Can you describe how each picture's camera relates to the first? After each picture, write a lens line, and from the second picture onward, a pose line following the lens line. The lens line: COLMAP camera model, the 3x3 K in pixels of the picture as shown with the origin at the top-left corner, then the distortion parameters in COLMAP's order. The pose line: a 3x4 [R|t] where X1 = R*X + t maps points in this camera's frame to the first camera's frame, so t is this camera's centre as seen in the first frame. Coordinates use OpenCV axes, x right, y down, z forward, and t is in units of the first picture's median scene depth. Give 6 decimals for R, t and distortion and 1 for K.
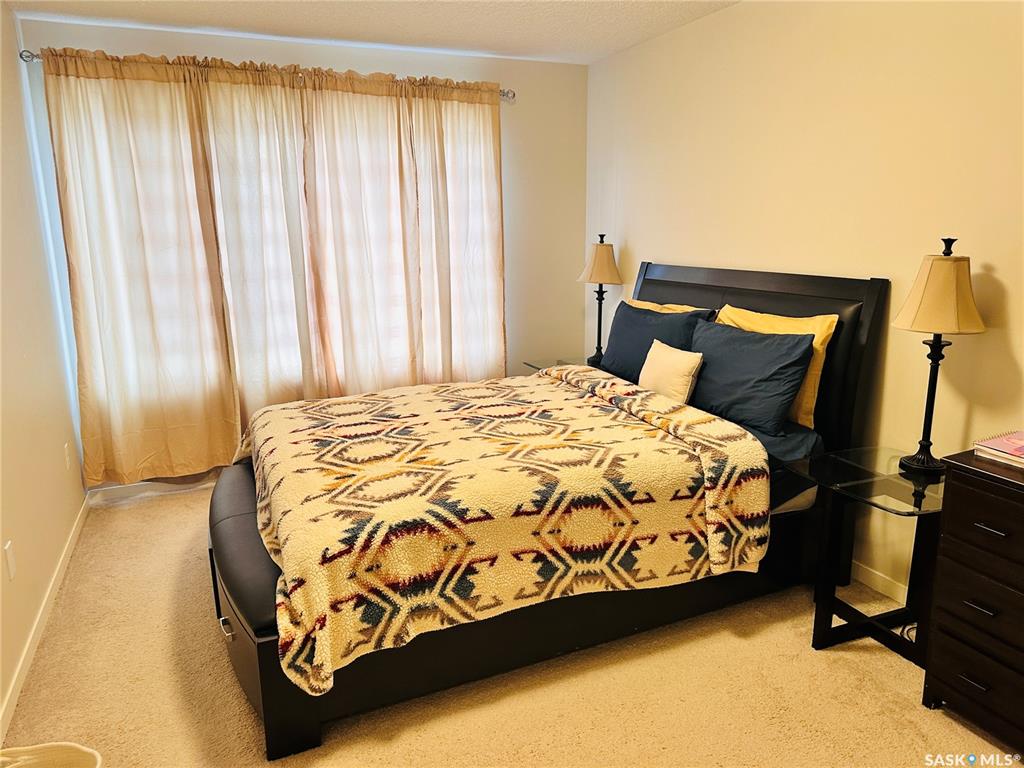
lens RADIAL K [[721.1, 0, 519.4], [0, 721.1, 384.2], [0, 0, 1]] dist [0.081056, -0.107141]
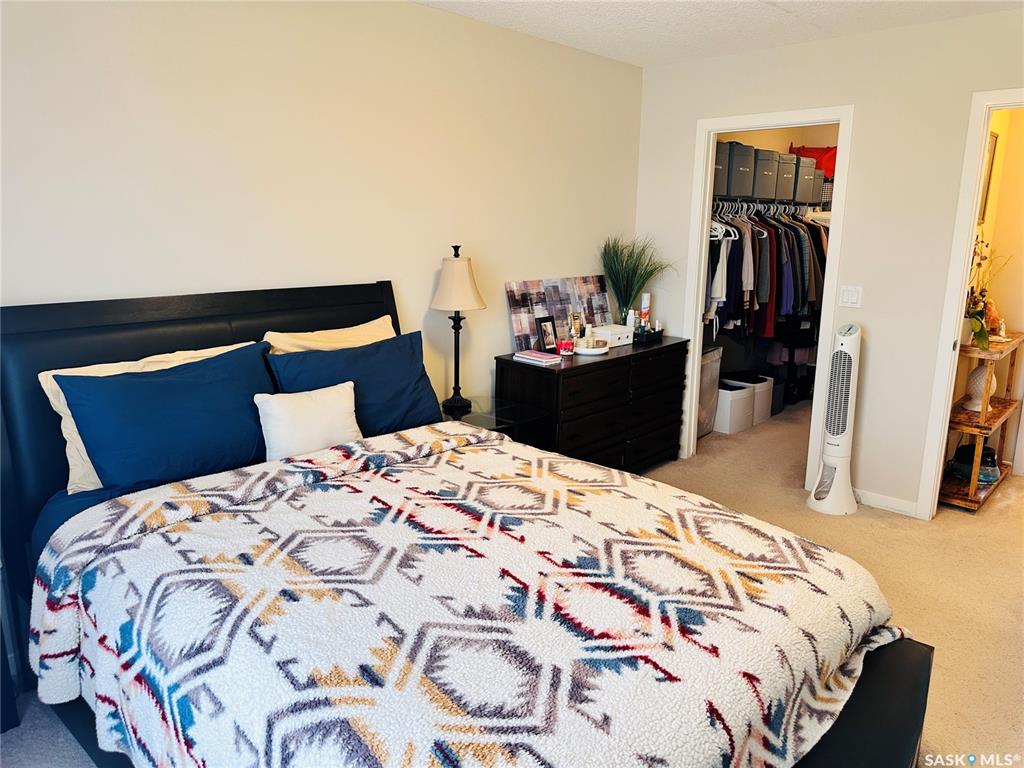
lens RADIAL K [[721.1, 0, 519.4], [0, 721.1, 384.2], [0, 0, 1]] dist [0.081056, -0.107141]
pose [[-0.409127, -0.185752, 0.893371, -0.670362], [0.196620, 0.938115, 0.285099, -0.271237], [-0.891042, 0.292297, -0.347285, 1.226233]]
